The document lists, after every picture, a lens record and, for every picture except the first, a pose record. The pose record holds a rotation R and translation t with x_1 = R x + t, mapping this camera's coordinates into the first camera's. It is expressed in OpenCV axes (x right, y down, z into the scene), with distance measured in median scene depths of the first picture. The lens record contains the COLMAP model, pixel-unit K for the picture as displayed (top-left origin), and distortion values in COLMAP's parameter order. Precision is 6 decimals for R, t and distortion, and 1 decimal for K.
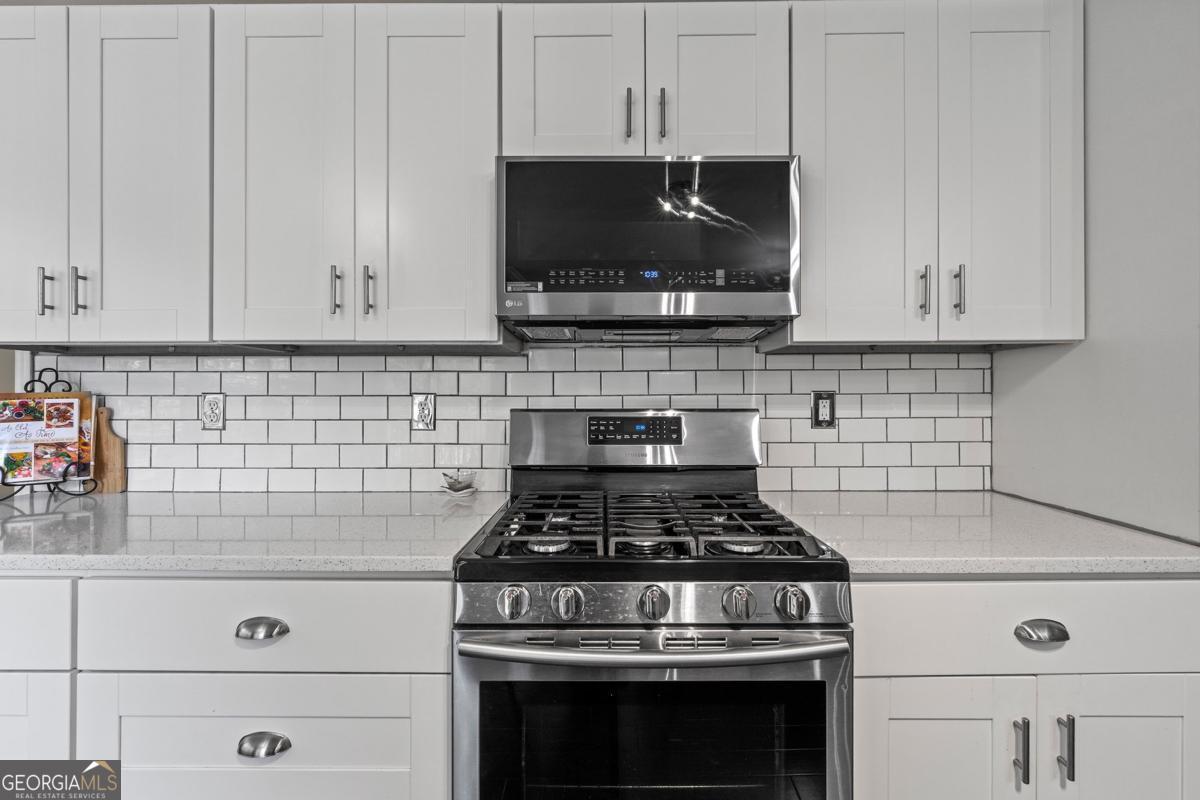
lens RADIAL K [[488.0, 0, 588.2], [0, 488.0, 399.8], [0, 0, 1]] dist [0.002876, -0.000372]
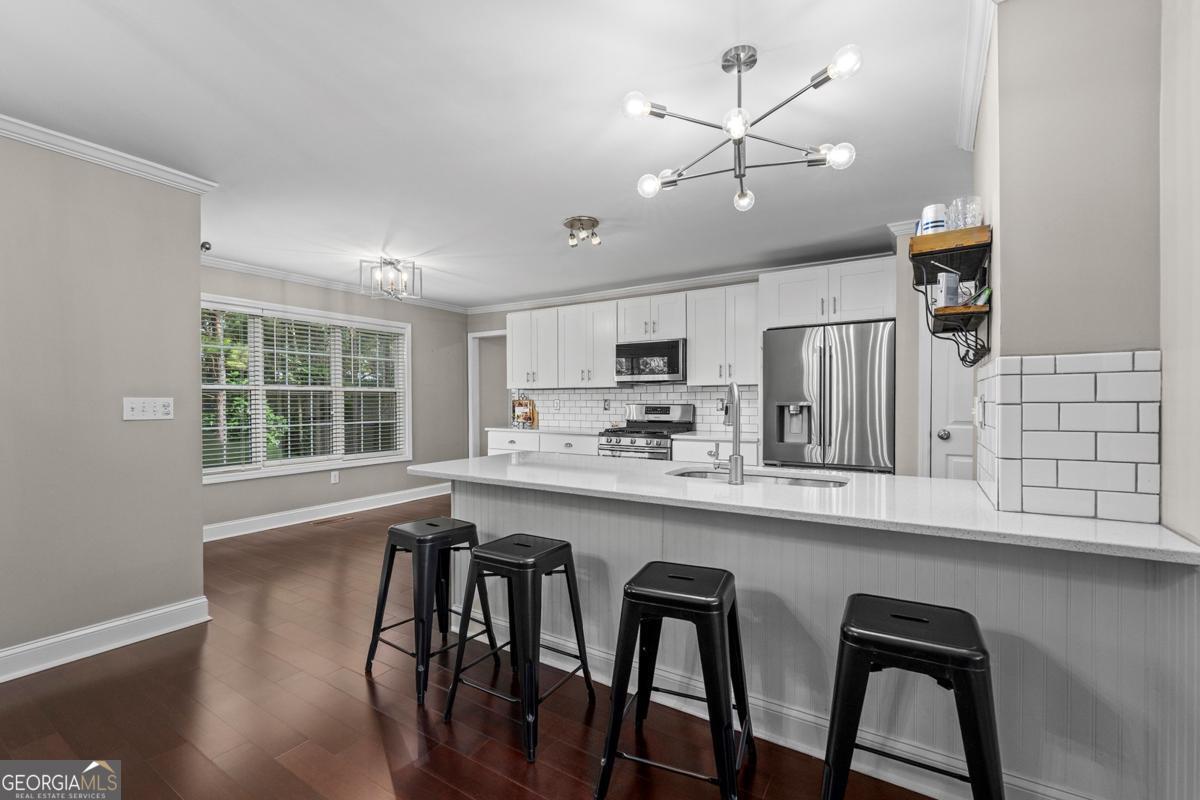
lens RADIAL K [[488.0, 0, 589.6], [0, 488.0, 417.0], [0, 0, 1]] dist [0.002876, -0.000372]
pose [[0.857031, 0.016741, -0.514993, 1.394651], [-0.004650, 0.999683, 0.024759, 0.024970], [0.515244, -0.018824, 0.856837, -2.111950]]
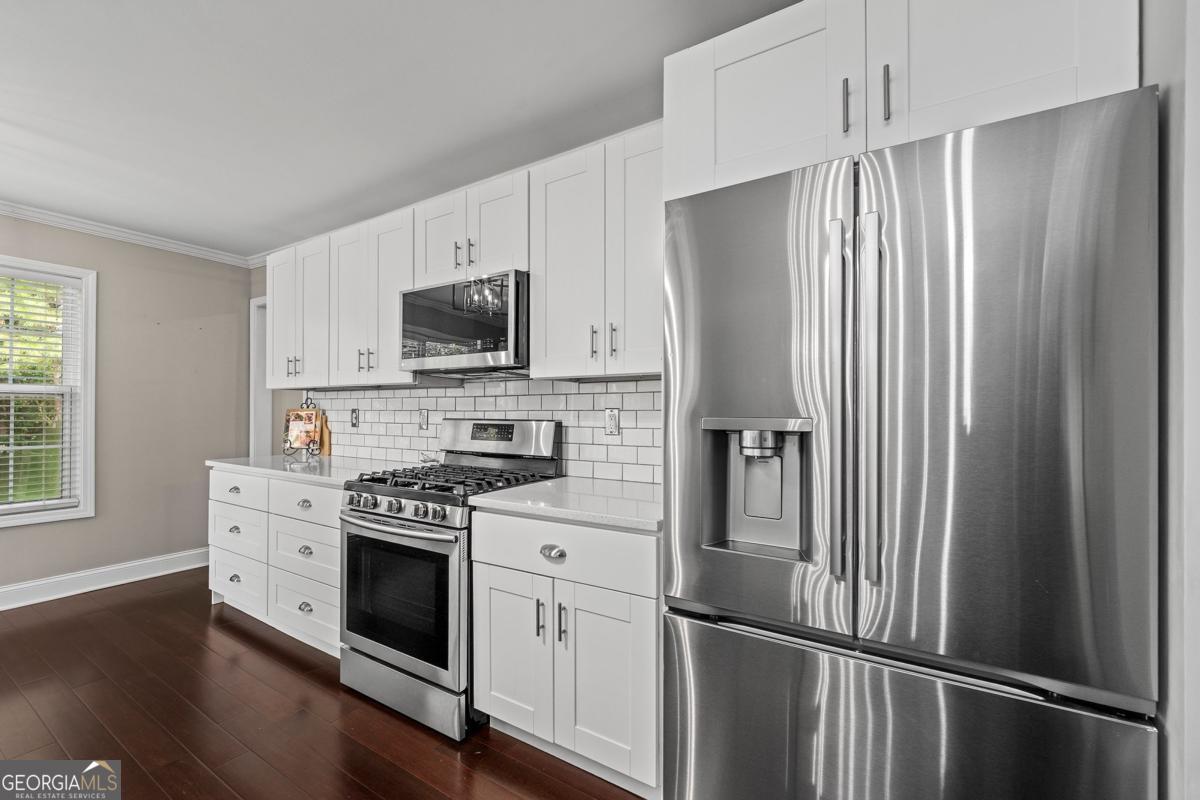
lens RADIAL K [[488.0, 0, 591.8], [0, 488.0, 412.3], [0, 0, 1]] dist [0.002876, -0.000372]
pose [[0.850622, 0.005453, -0.525750, 1.189660], [-0.008652, 0.999956, -0.003625, -0.001007], [0.525707, 0.007632, 0.850632, -0.223415]]
